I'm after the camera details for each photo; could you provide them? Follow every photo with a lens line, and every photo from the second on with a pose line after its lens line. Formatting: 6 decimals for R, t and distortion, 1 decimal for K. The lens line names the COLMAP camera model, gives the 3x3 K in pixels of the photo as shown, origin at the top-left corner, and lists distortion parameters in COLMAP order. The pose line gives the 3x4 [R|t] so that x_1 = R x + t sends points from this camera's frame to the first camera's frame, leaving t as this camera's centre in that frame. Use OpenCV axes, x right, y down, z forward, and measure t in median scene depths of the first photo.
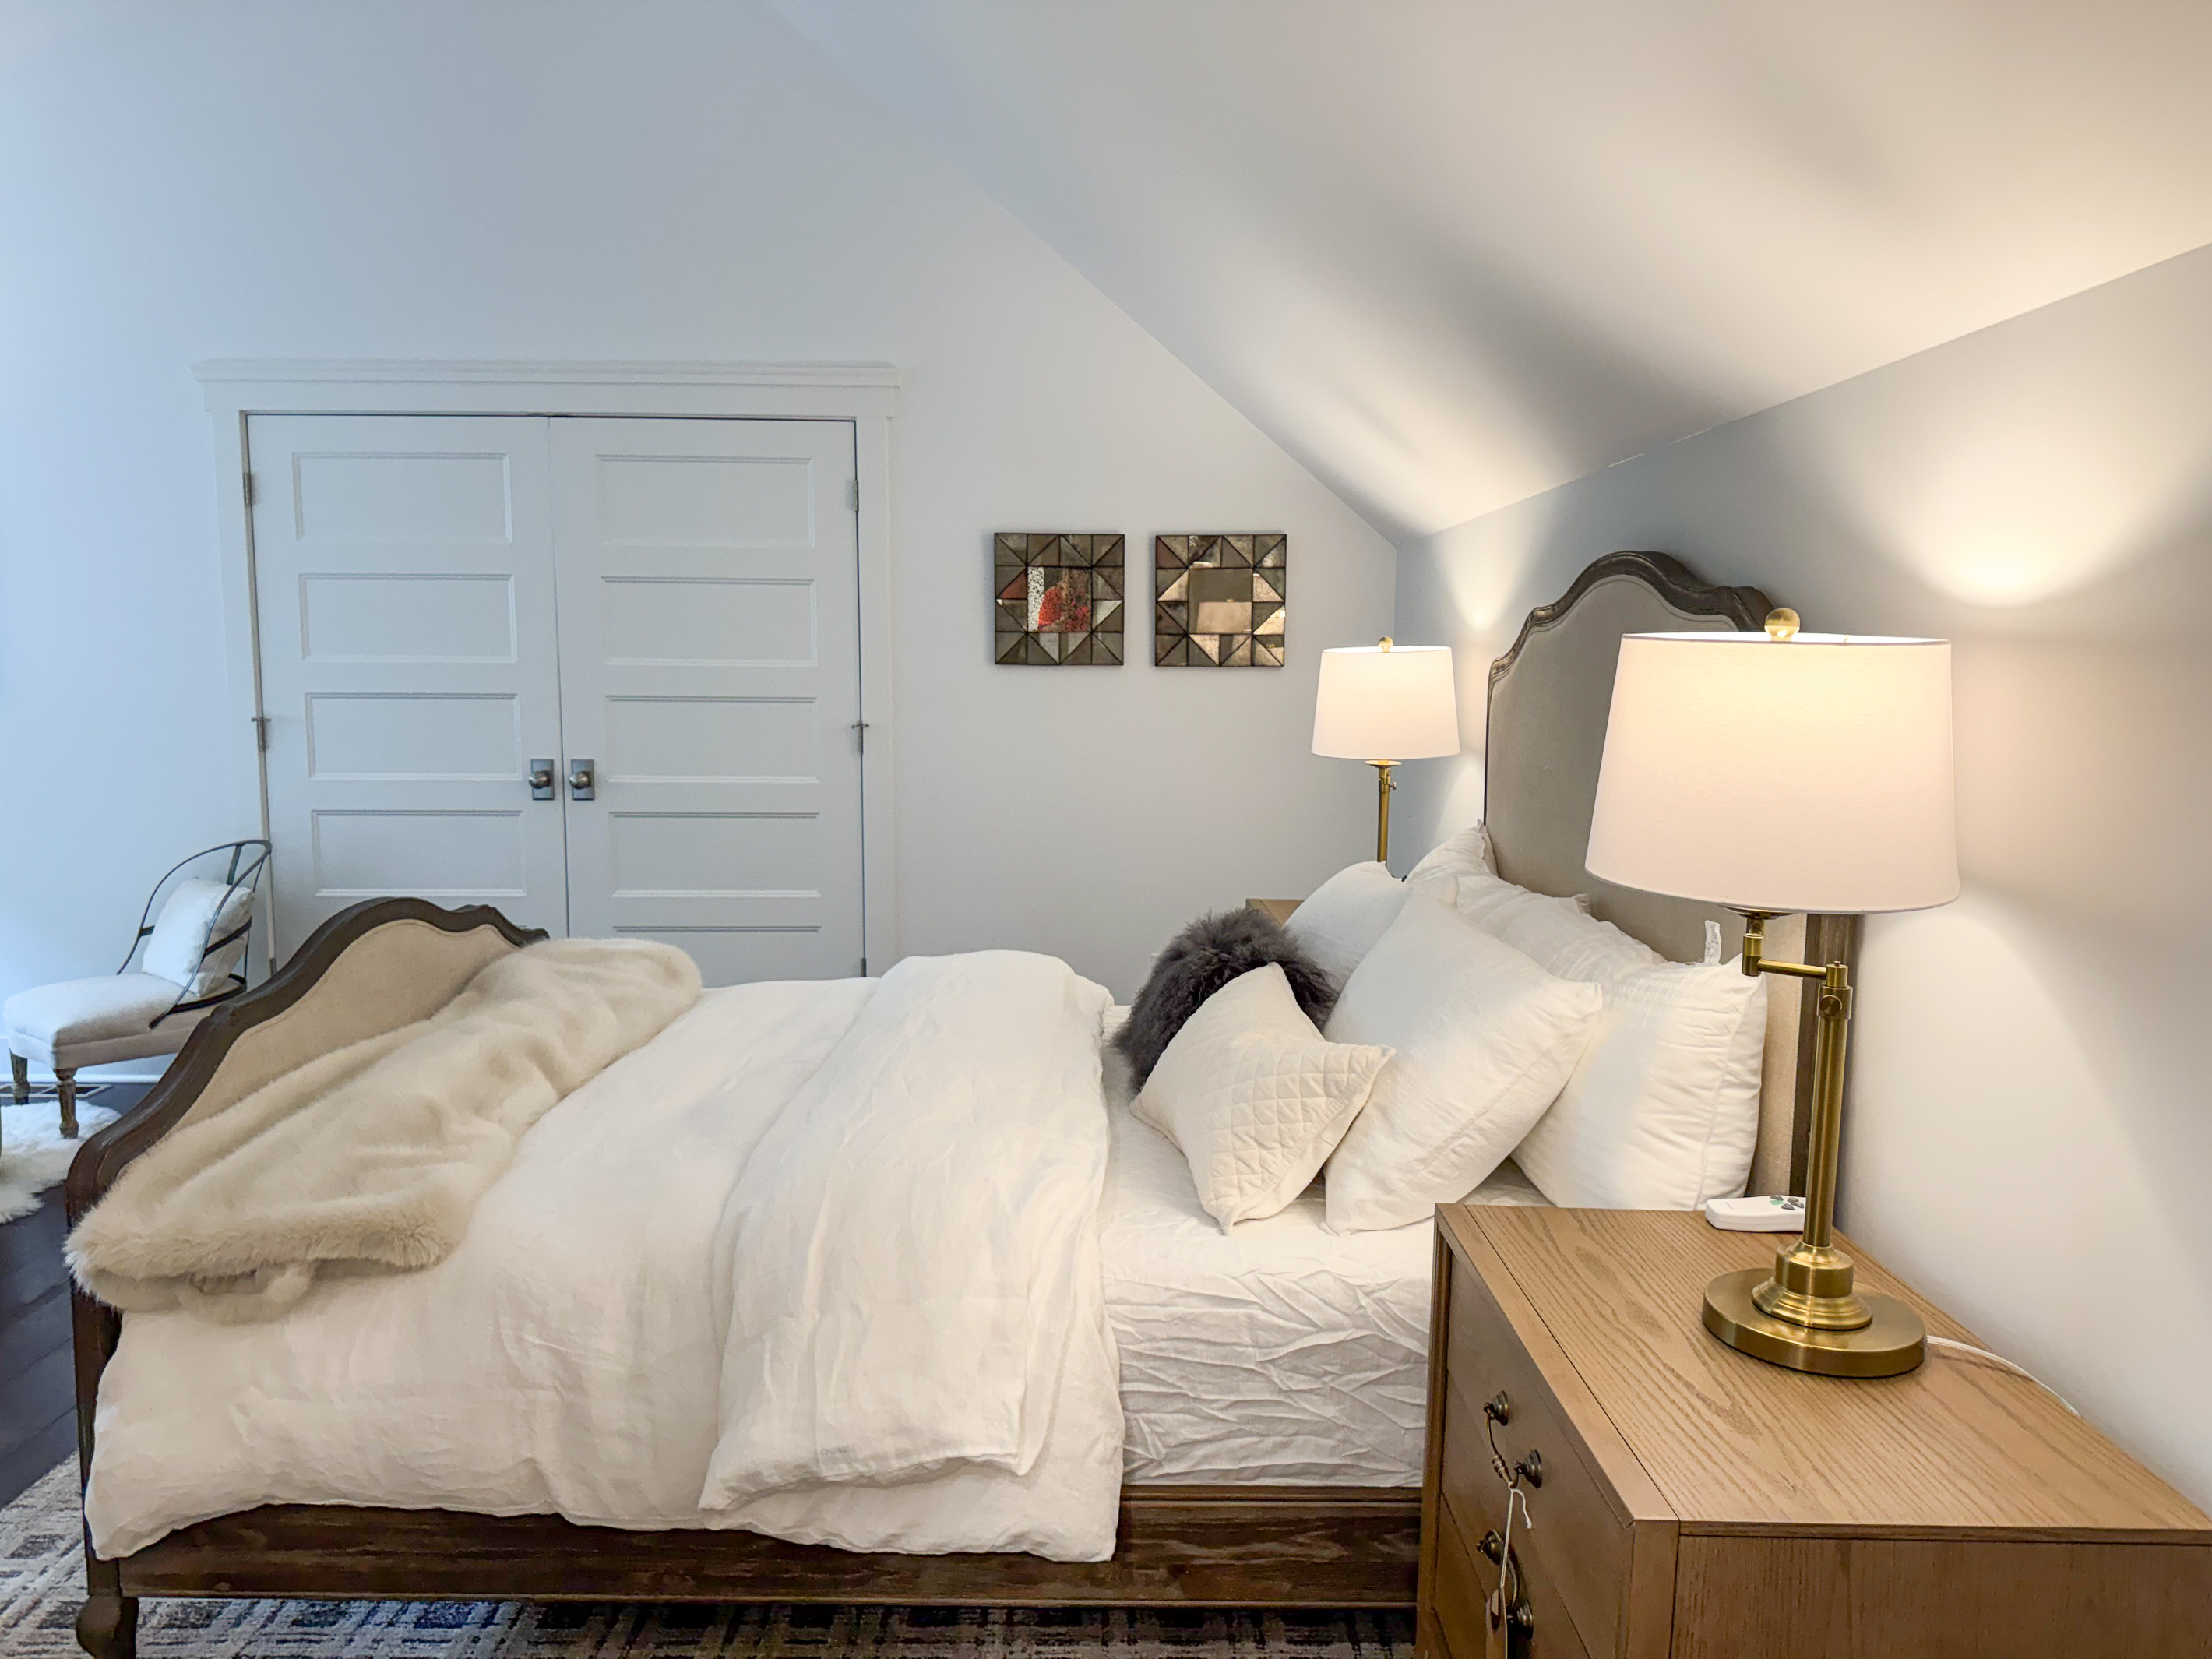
lens RADIAL K [[1593.6, 0, 1199.0], [0, 1593.6, 823.4], [0, 0, 1]] dist [0.003064, -0.003723]
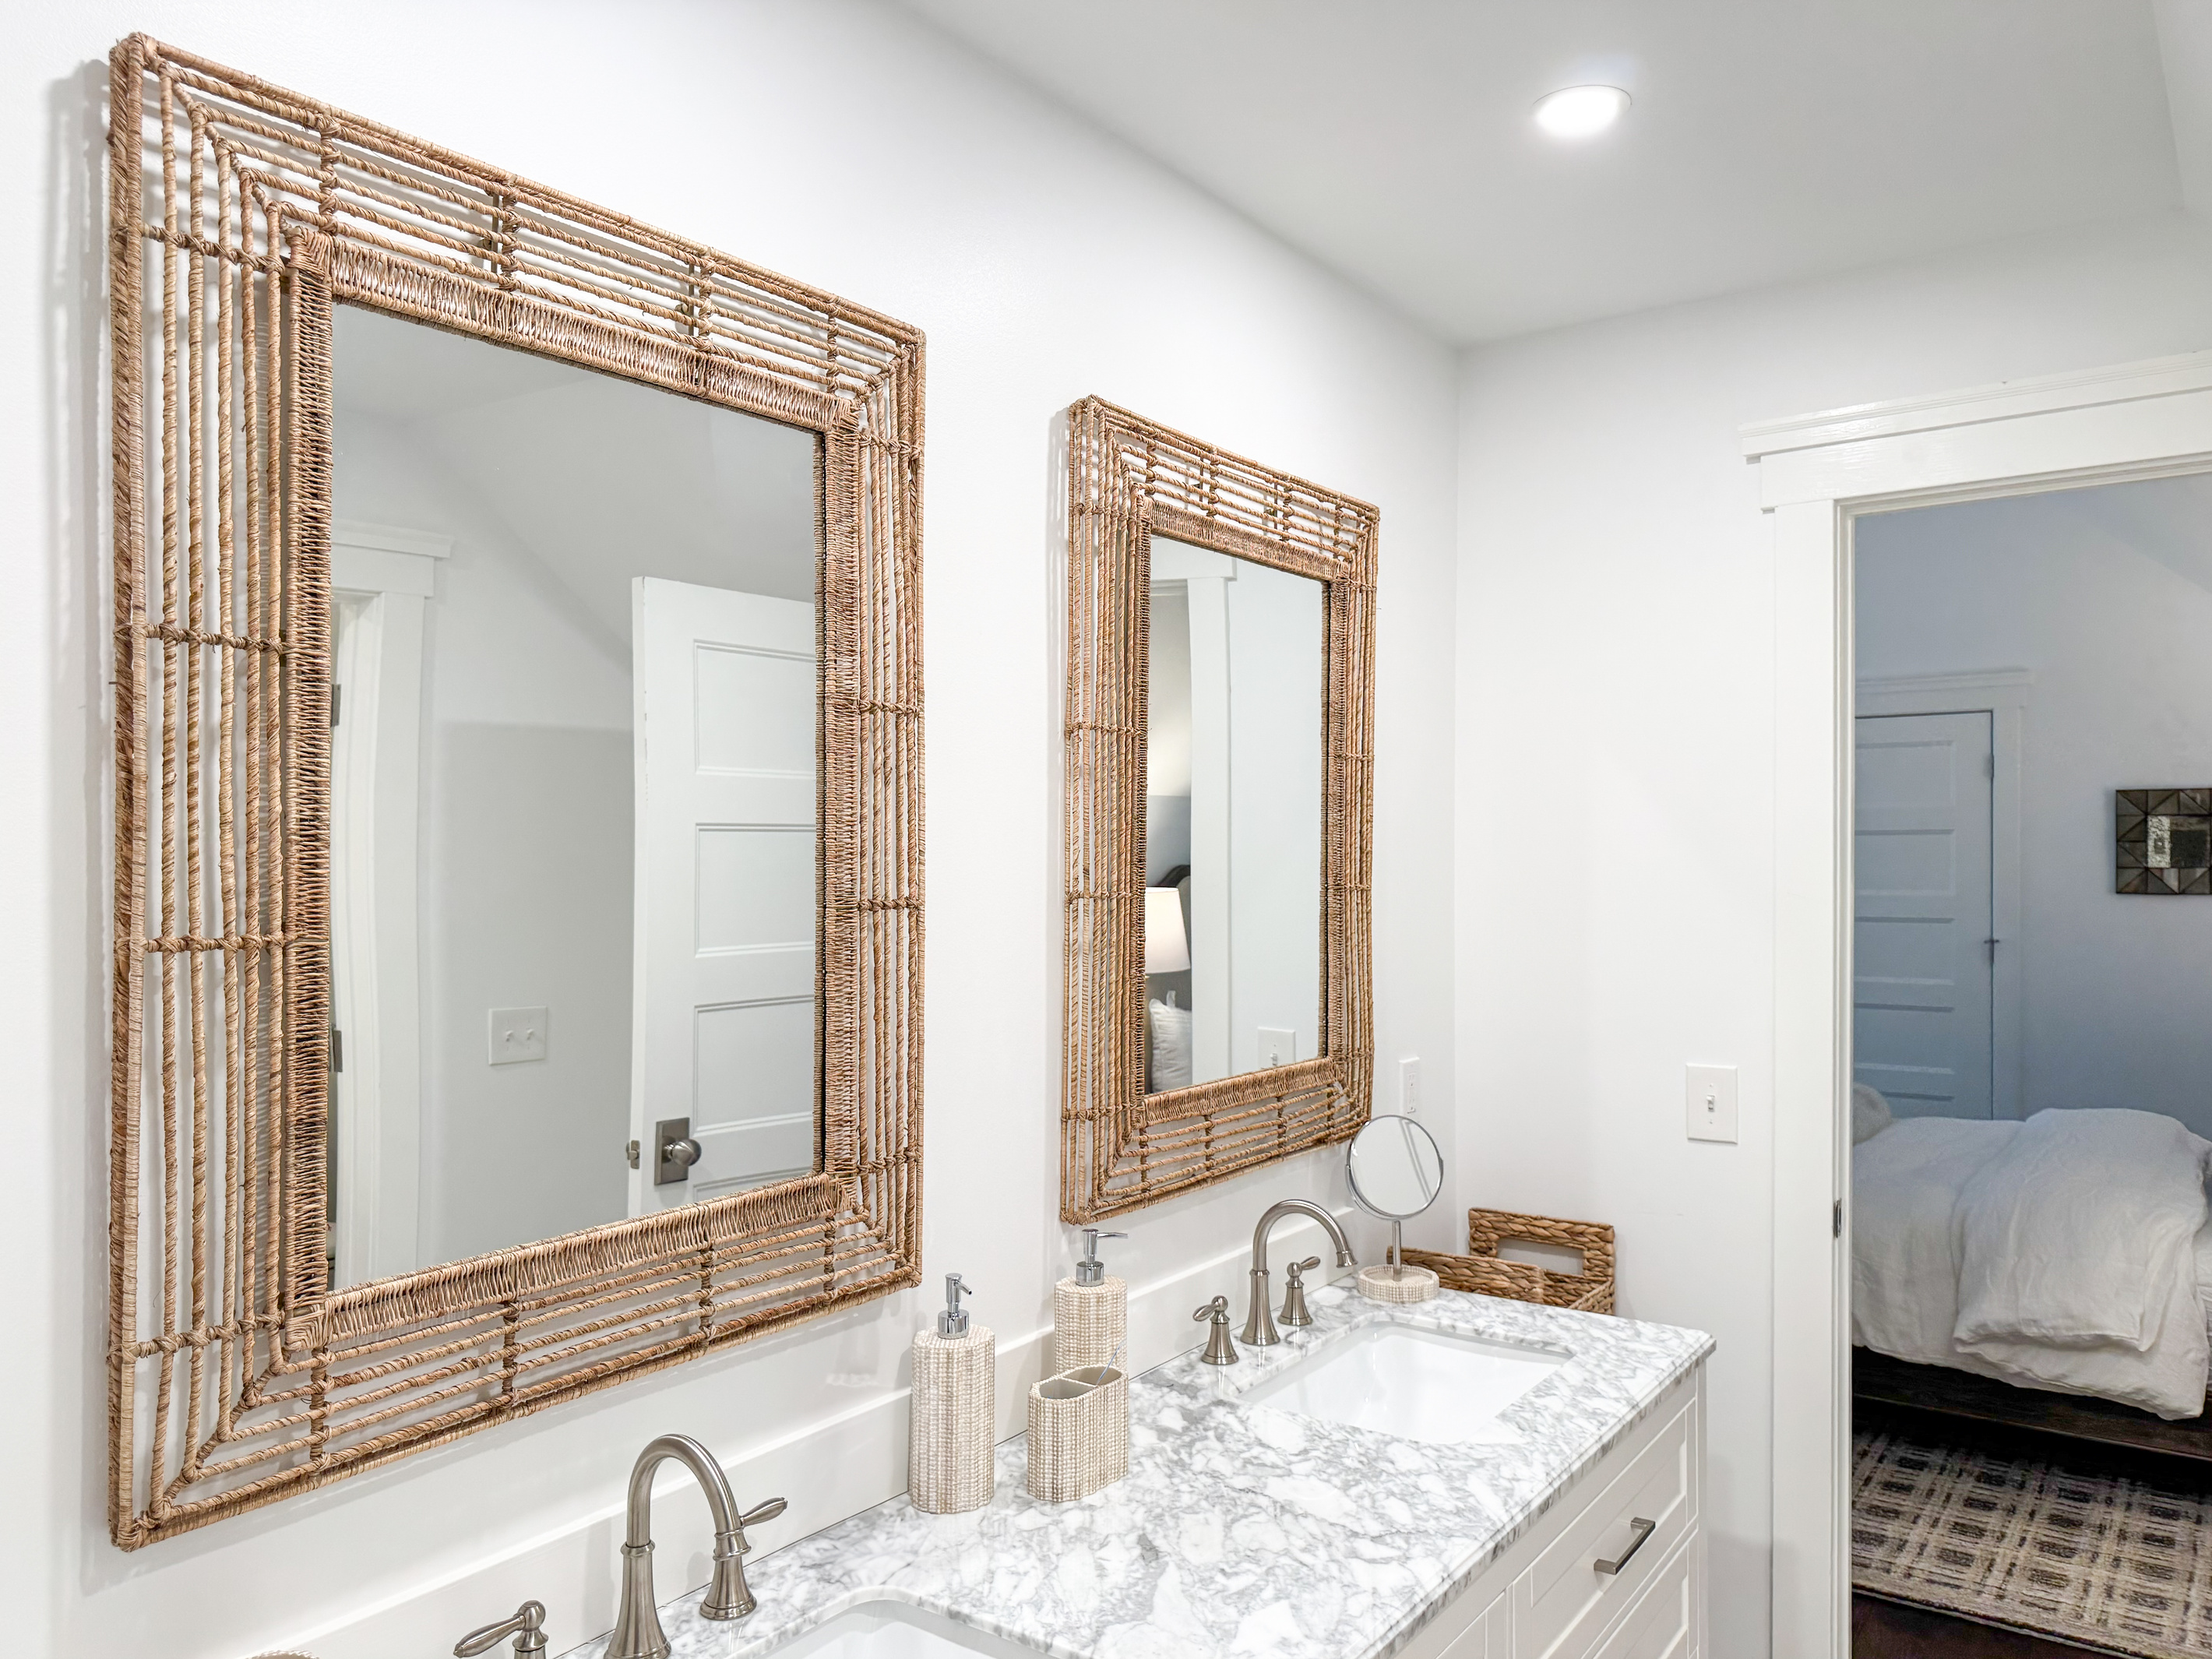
lens RADIAL K [[1611.7, 0, 1106.0], [0, 1611.7, 829.5], [0, 0, 1]] dist [-0.002133, -0.002162]
pose [[0.776180, -0.013819, -0.630360, 0.138163], [-0.061438, 0.993344, -0.097428, 0.051435], [0.627511, 0.114350, 0.770165, -1.233003]]
